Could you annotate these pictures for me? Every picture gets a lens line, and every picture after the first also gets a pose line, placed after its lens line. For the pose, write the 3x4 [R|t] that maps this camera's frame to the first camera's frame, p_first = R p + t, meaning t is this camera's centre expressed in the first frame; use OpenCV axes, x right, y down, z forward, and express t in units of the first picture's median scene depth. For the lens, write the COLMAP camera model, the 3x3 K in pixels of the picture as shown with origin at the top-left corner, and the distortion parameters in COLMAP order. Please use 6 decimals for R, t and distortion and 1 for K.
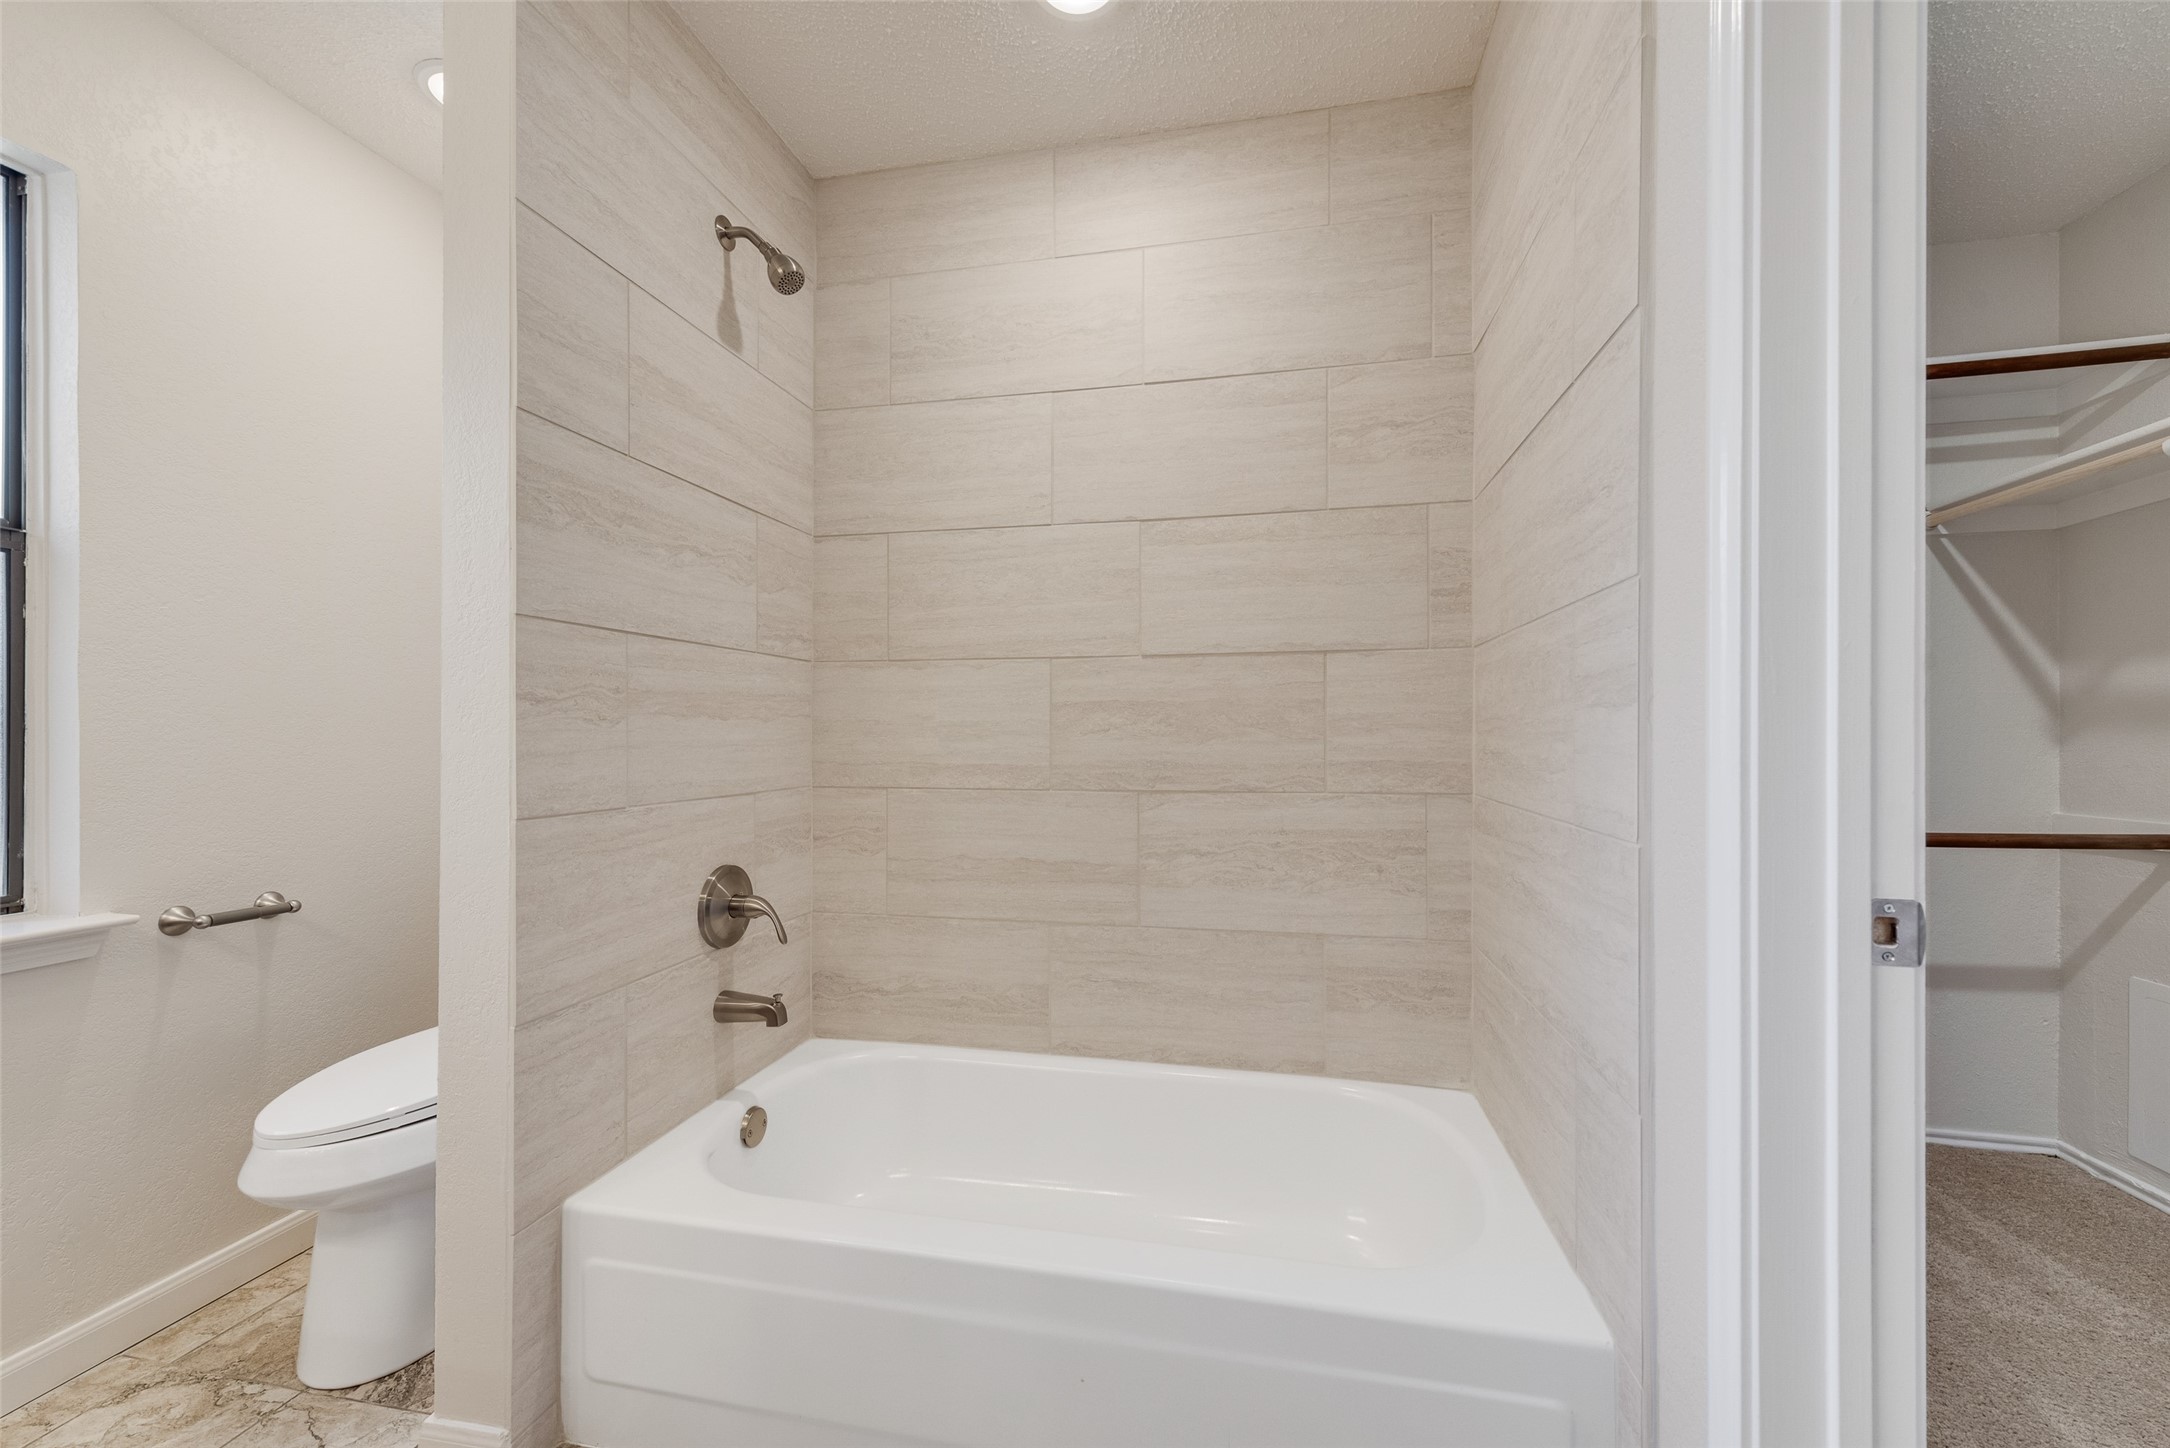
lens RADIAL K [[831.3, 0, 1080.8], [0, 831.3, 732.2], [0, 0, 1]] dist [0.000043, -0.000142]
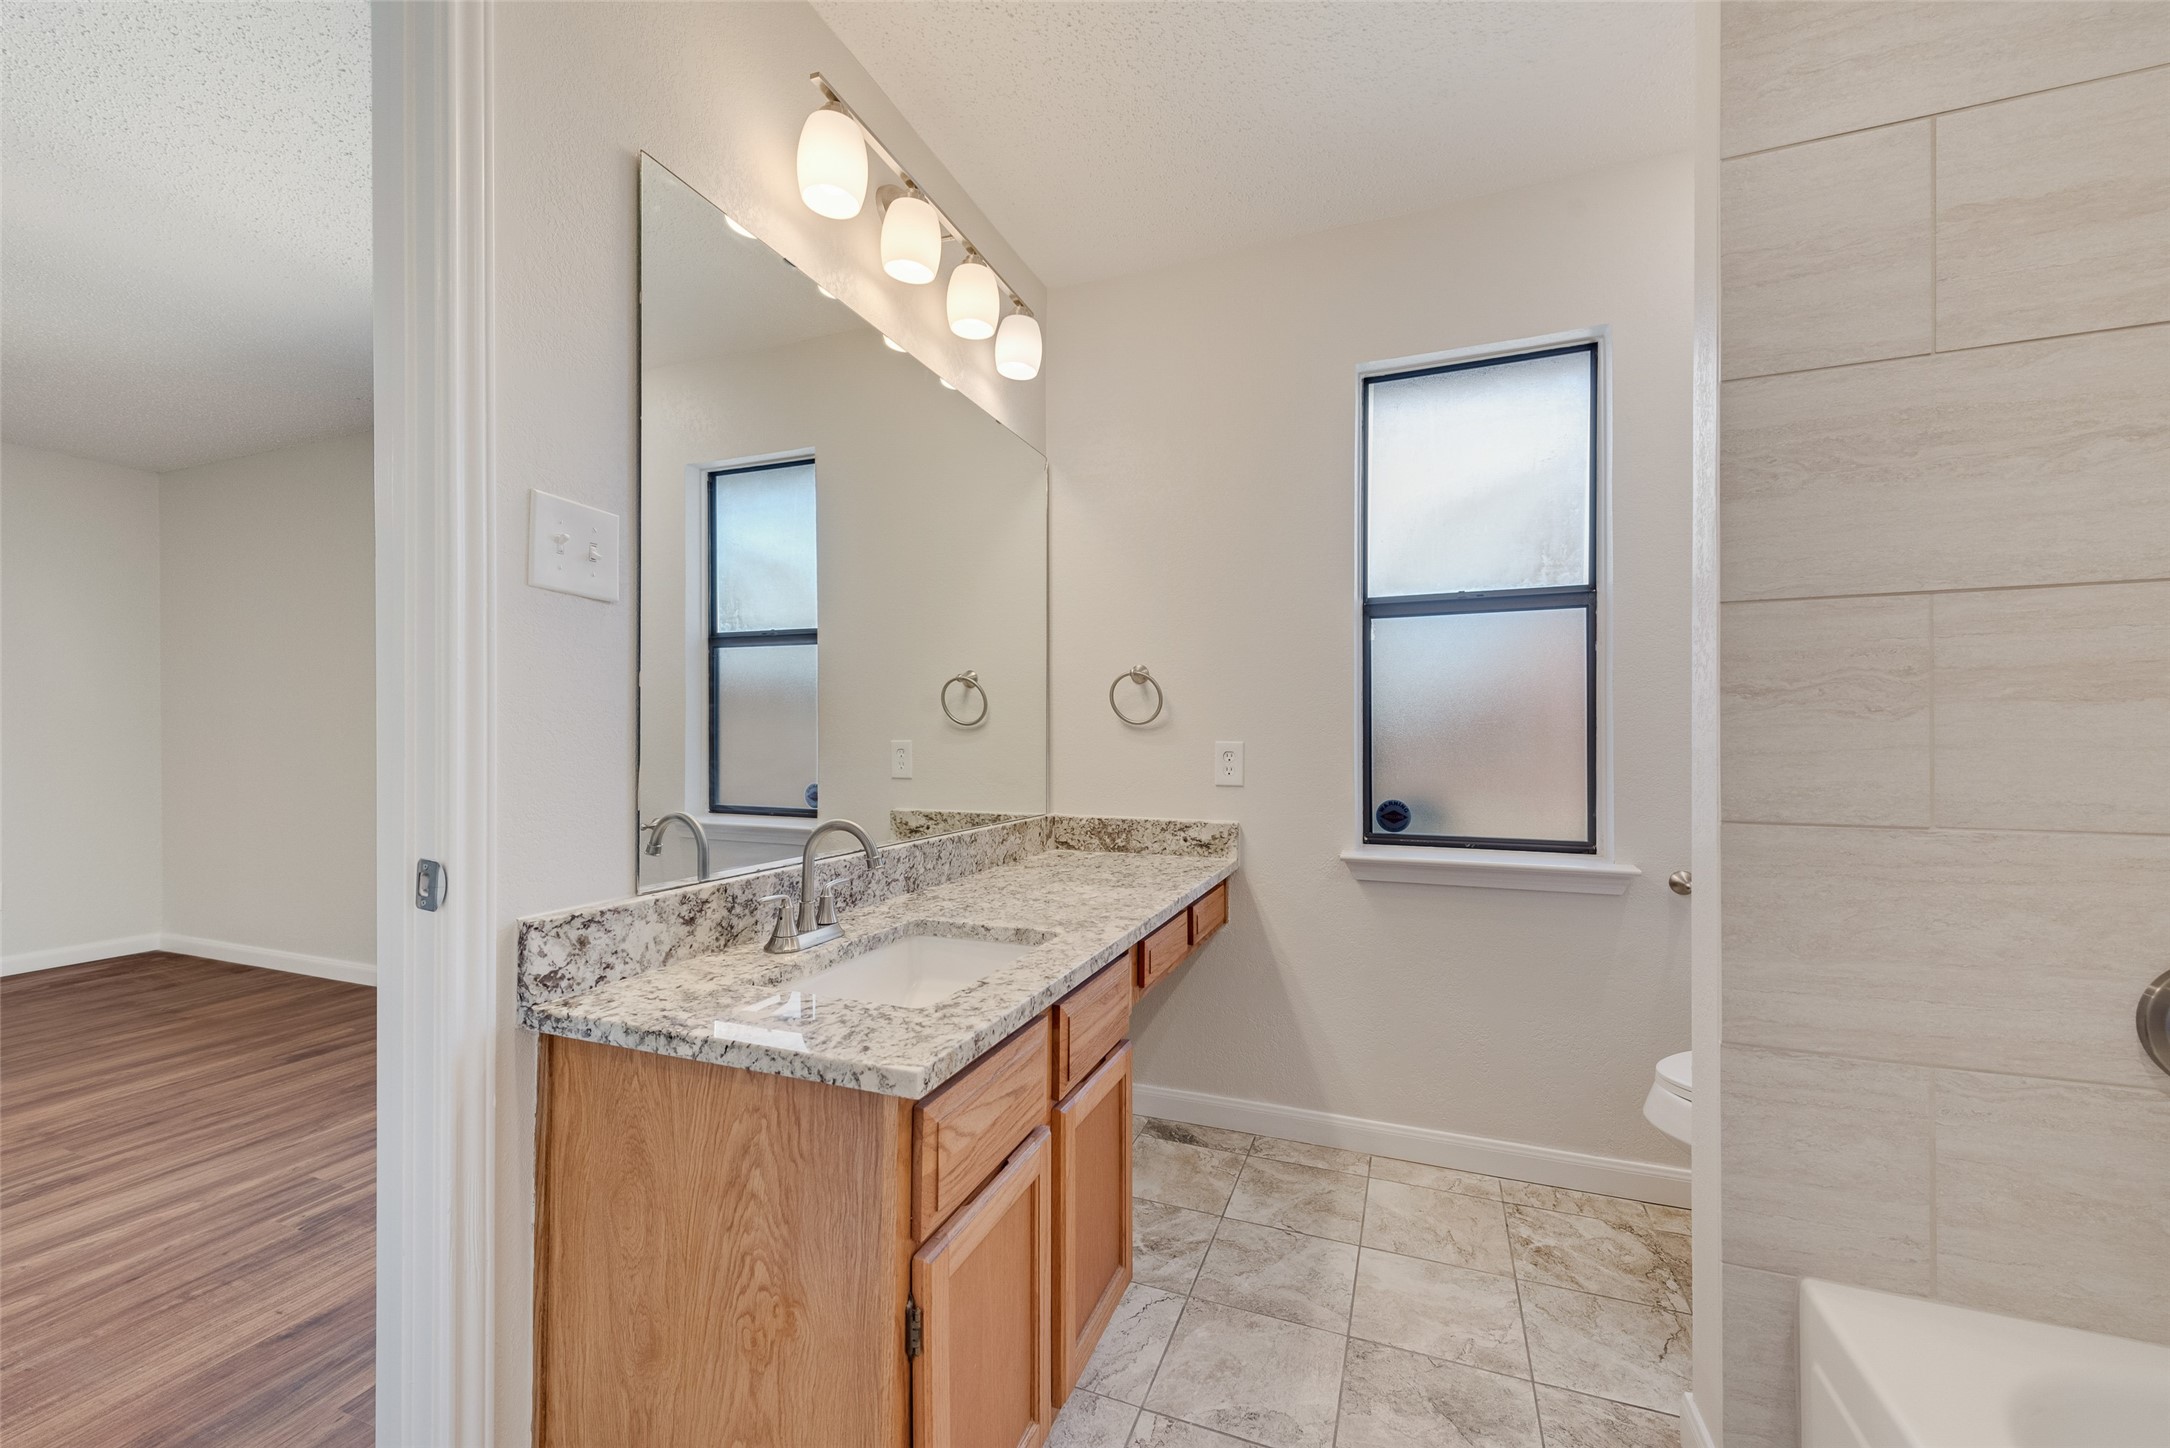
lens RADIAL K [[831.3, 0, 1093.3], [0, 831.3, 731.0], [0, 0, 1]] dist [0.000043, -0.000142]
pose [[-0.145507, -0.003363, -0.989351, 0.299416], [0.006748, 0.999968, -0.004392, 0.002095], [0.989334, -0.007315, -0.145480, 0.367785]]
